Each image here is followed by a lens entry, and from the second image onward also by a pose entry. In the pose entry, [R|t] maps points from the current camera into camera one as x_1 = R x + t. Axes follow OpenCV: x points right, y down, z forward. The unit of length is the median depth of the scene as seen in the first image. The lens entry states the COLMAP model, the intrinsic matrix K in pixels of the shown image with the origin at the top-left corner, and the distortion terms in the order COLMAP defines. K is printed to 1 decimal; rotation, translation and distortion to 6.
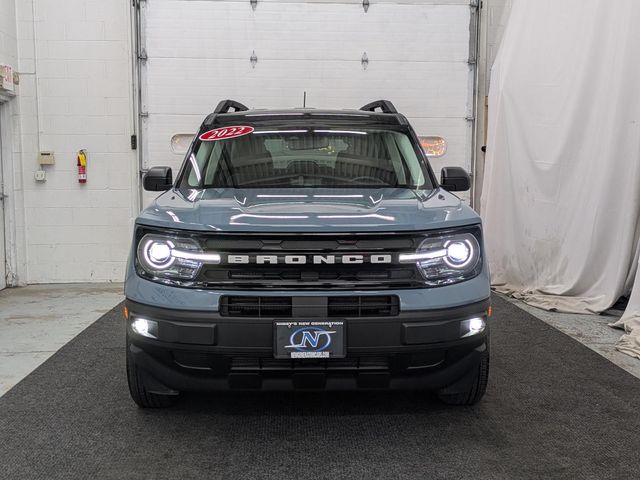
lens RADIAL K [[828.2, 0, 320.0], [0, 828.2, 240.0], [0, 0, 1]] dist [0.052410, -0.021869]
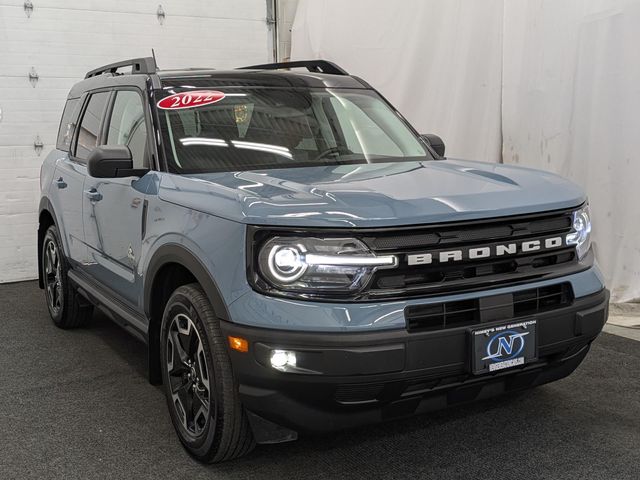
lens RADIAL K [[828.2, 0, 320.0], [0, 828.2, 240.0], [0, 0, 1]] dist [0.052410, -0.021869]
pose [[0.877456, -0.088882, 0.471349, -0.556872], [0.068917, 0.995847, 0.059493, -0.049089], [-0.474680, -0.019719, 0.879938, 0.347542]]
